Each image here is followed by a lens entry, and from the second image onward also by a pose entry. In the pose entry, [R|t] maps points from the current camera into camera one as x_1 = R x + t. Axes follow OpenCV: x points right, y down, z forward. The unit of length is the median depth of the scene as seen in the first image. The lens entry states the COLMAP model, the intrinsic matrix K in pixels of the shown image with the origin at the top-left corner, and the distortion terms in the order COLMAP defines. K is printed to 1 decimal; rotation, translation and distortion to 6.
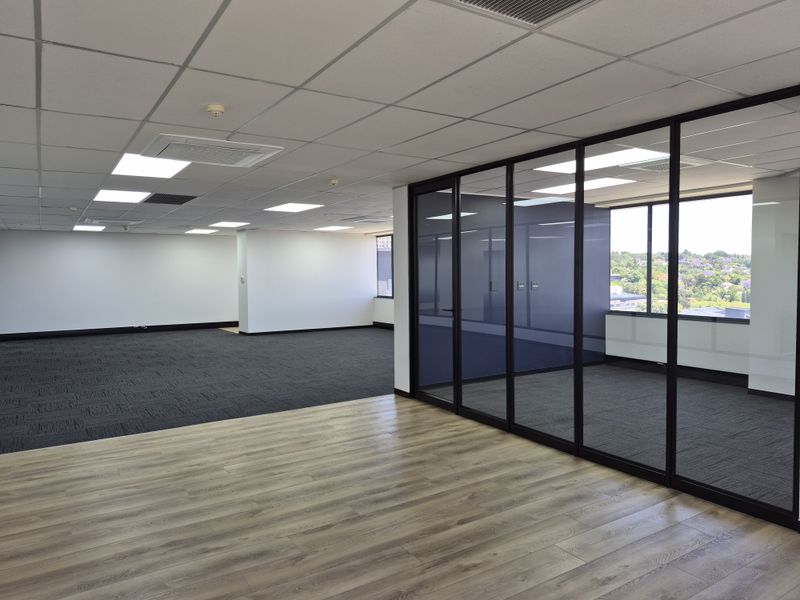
lens RADIAL K [[552.9, 0, 403.8], [0, 552.9, 302.9], [0, 0, 1]] dist [0.057602, -0.058255]
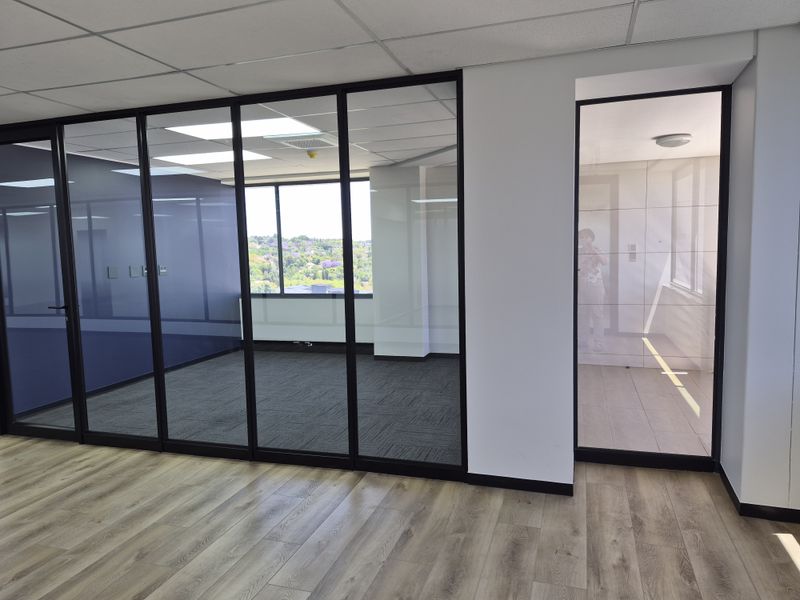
lens RADIAL K [[552.9, 0, 403.8], [0, 552.9, 302.9], [0, 0, 1]] dist [0.057602, -0.058255]
pose [[0.770206, -0.072942, 0.633610, -0.046140], [0.054107, 0.997330, 0.049042, -0.005323], [-0.635496, -0.003490, 0.772097, 0.163170]]
